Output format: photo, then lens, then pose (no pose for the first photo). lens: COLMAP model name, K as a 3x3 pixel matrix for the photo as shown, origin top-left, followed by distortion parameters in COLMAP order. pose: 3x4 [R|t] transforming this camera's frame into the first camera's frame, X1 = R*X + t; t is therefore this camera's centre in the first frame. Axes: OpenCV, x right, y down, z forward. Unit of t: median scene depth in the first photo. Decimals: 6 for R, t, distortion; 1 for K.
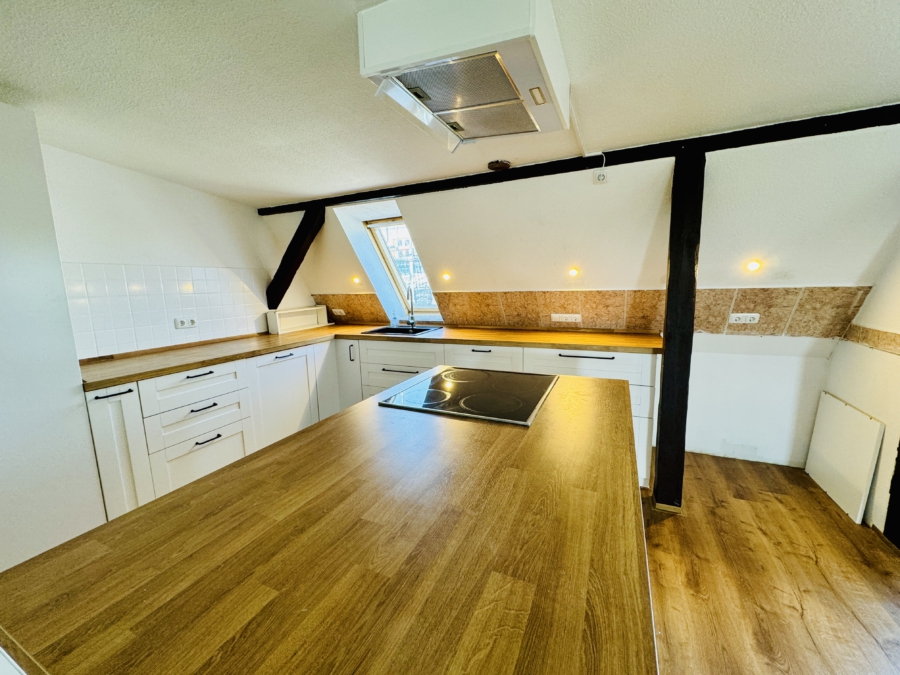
lens RADIAL K [[357.7, 0, 450.0], [0, 357.7, 337.5], [0, 0, 1]] dist [0.000034, -0.000105]
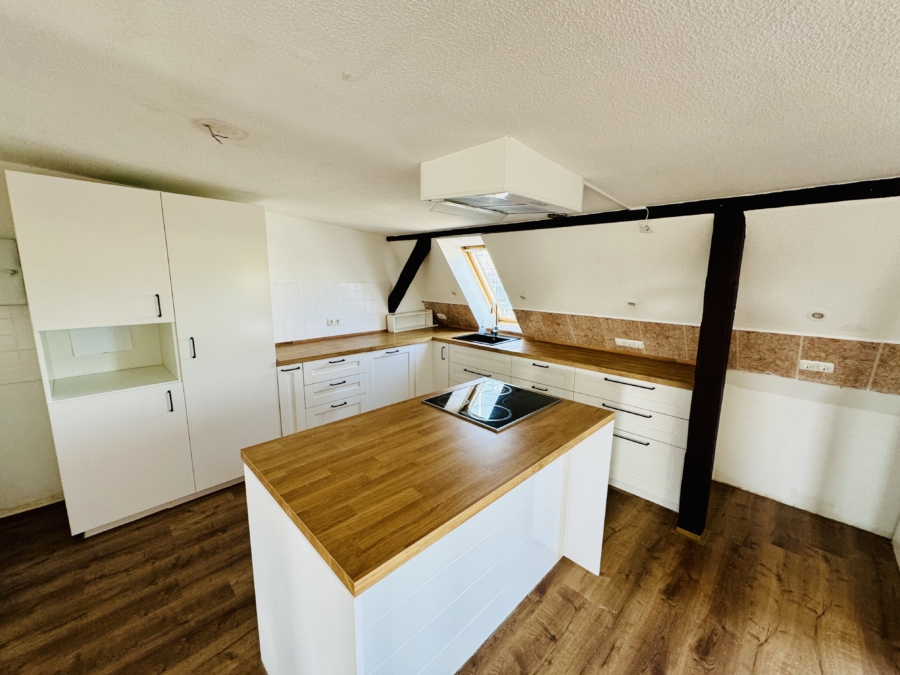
lens RADIAL K [[357.7, 0, 450.0], [0, 357.7, 337.5], [0, 0, 1]] dist [0.000034, -0.000105]
pose [[0.936731, 0.091990, -0.337746, 0.220845], [-0.082550, 0.995691, 0.042240, -0.088785], [0.340177, -0.011686, 0.940289, -0.224821]]
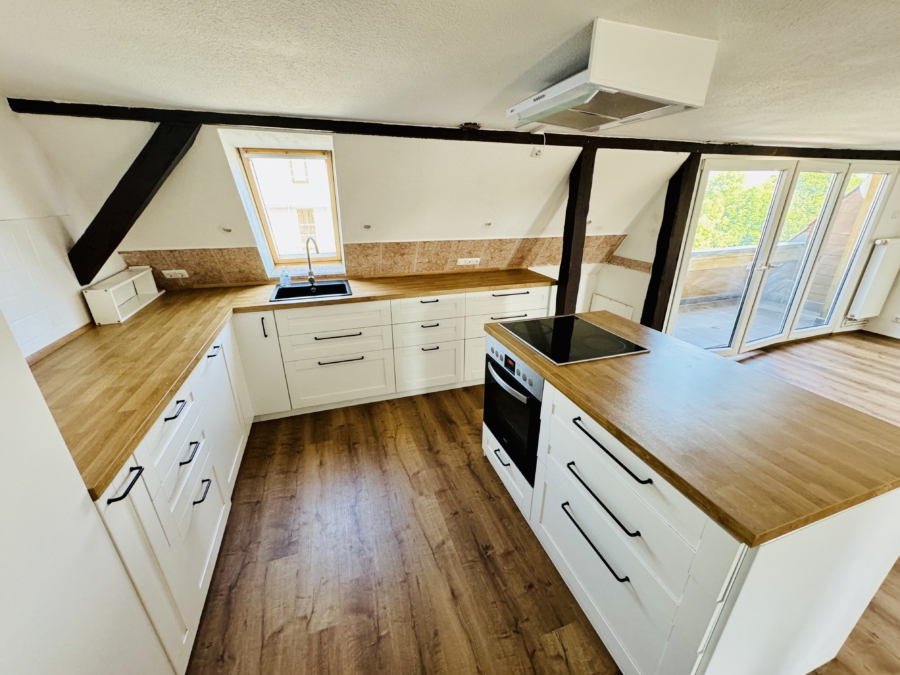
lens RADIAL K [[357.7, 0, 450.0], [0, 357.7, 337.5], [0, 0, 1]] dist [0.000034, -0.000105]
pose [[0.730021, -0.225687, 0.645086, -0.659082], [0.082051, 0.966016, 0.245112, -0.130460], [-0.678482, -0.126007, 0.723730, 0.183944]]
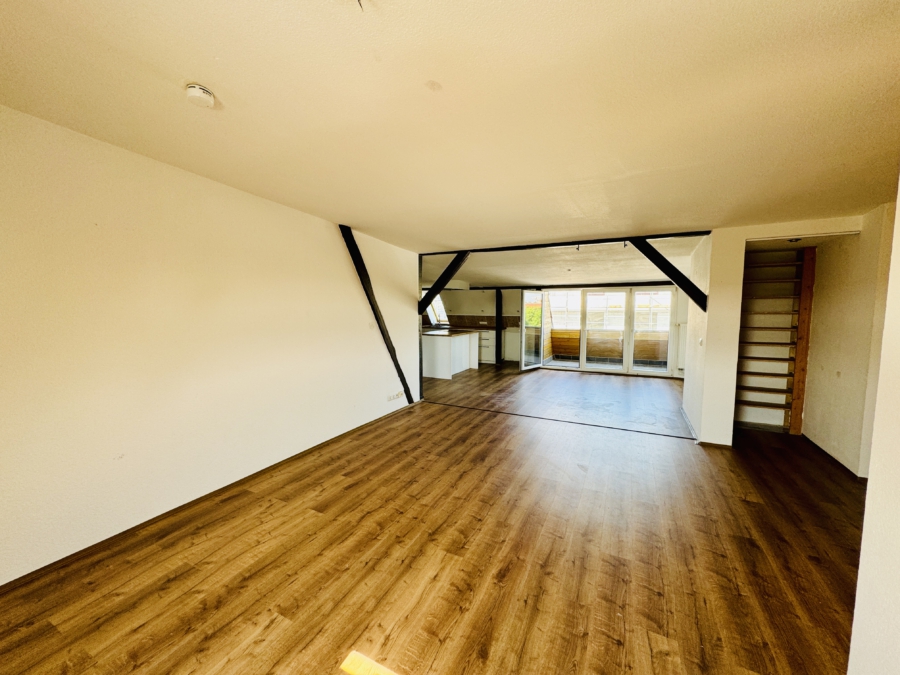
lens RADIAL K [[357.7, 0, 450.0], [0, 357.7, 337.5], [0, 0, 1]] dist [0.000034, -0.000105]
pose [[0.999137, 0.030603, -0.028083, 0.119971], [-0.032198, 0.997785, -0.058213, 0.374408], [0.026239, 0.059067, 0.997909, -3.127223]]
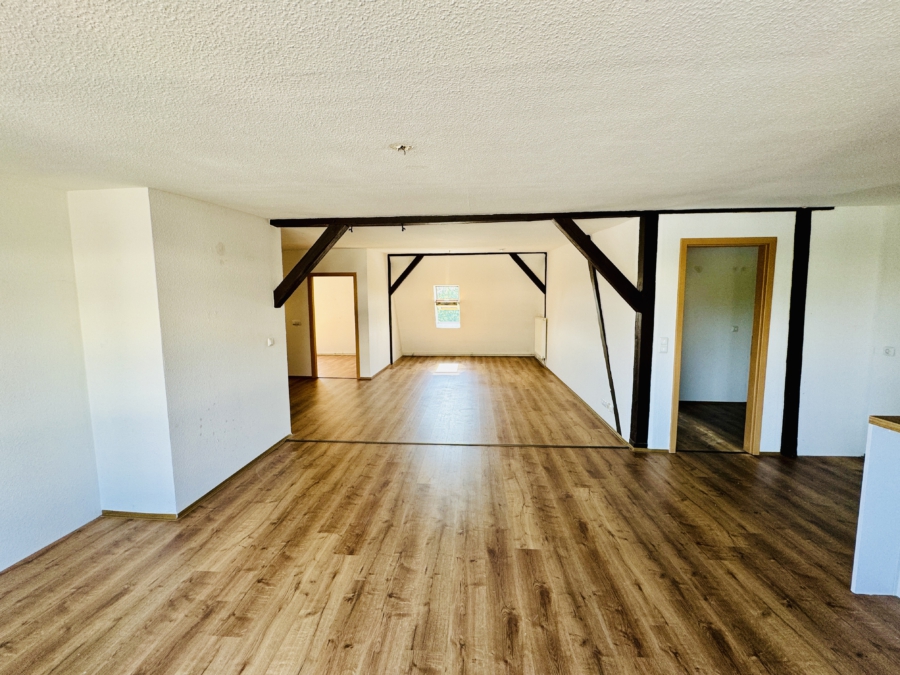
lens RADIAL K [[357.7, 0, 450.0], [0, 357.7, 337.5], [0, 0, 1]] dist [0.000034, -0.000105]
pose [[-0.933059, 0.069116, -0.353022, 1.139889], [-0.020480, 0.969570, 0.243956, -0.167790], [0.359140, 0.234856, -0.903250, 0.403438]]
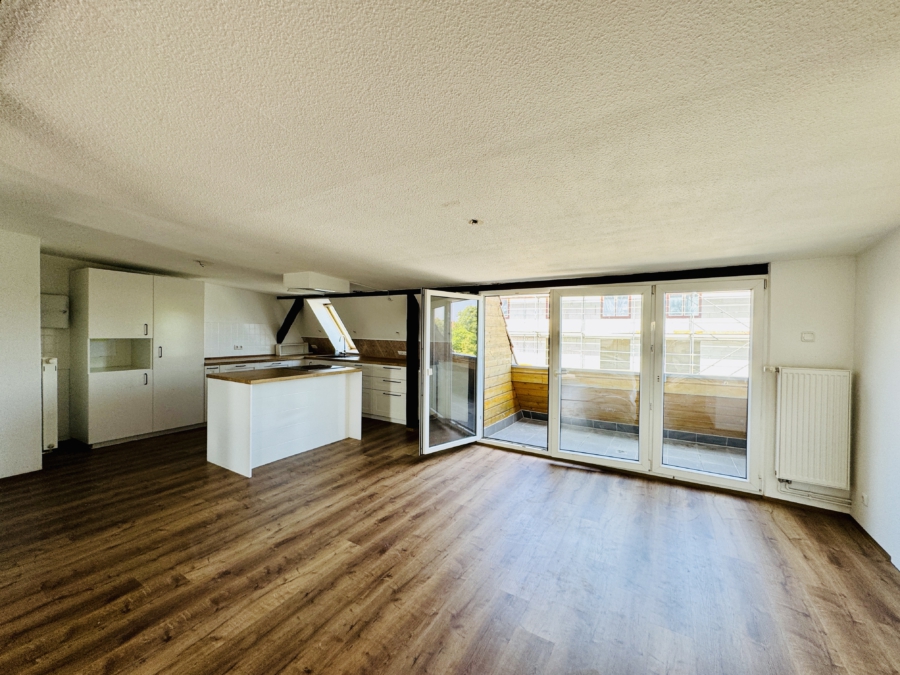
lens RADIAL K [[357.7, 0, 450.0], [0, 357.7, 337.5], [0, 0, 1]] dist [0.000034, -0.000105]
pose [[0.992921, 0.042307, -0.110983, 1.019050], [-0.056100, 0.990662, -0.124263, 0.126061], [0.104689, 0.129609, 0.986023, -1.337699]]
